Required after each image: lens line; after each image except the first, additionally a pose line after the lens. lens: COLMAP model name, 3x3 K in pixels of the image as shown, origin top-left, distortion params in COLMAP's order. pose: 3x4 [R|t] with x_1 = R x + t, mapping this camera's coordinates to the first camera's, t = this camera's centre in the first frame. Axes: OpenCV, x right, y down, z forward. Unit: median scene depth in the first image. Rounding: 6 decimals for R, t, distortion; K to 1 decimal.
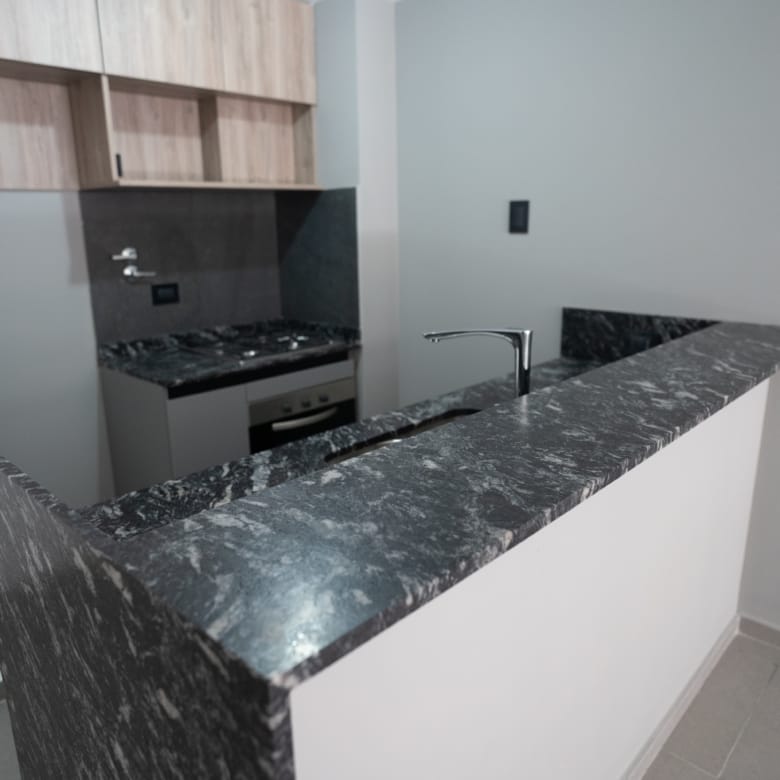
lens RADIAL K [[642.3, 0, 390.0], [0, 642.3, 390.0], [0, 0, 1]] dist [-0.077284, 0.054637]
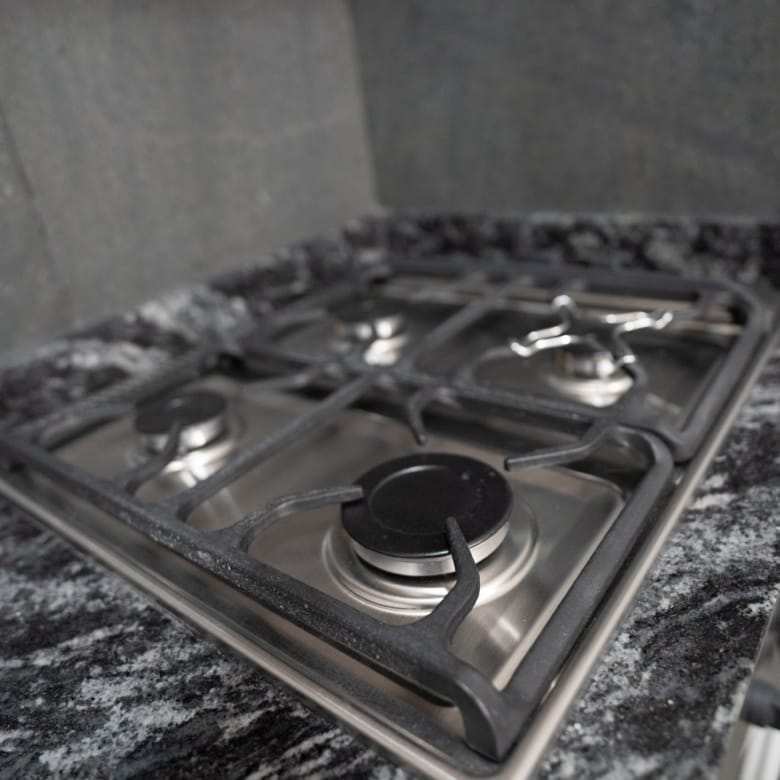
lens RADIAL K [[642.3, 0, 390.0], [0, 642.3, 390.0], [0, 0, 1]] dist [-0.077284, 0.054637]
pose [[0.988281, -0.151215, 0.020858, -0.216530], [0.144073, 0.969171, 0.199875, -0.110735], [-0.050439, -0.194527, 0.979599, 0.848394]]
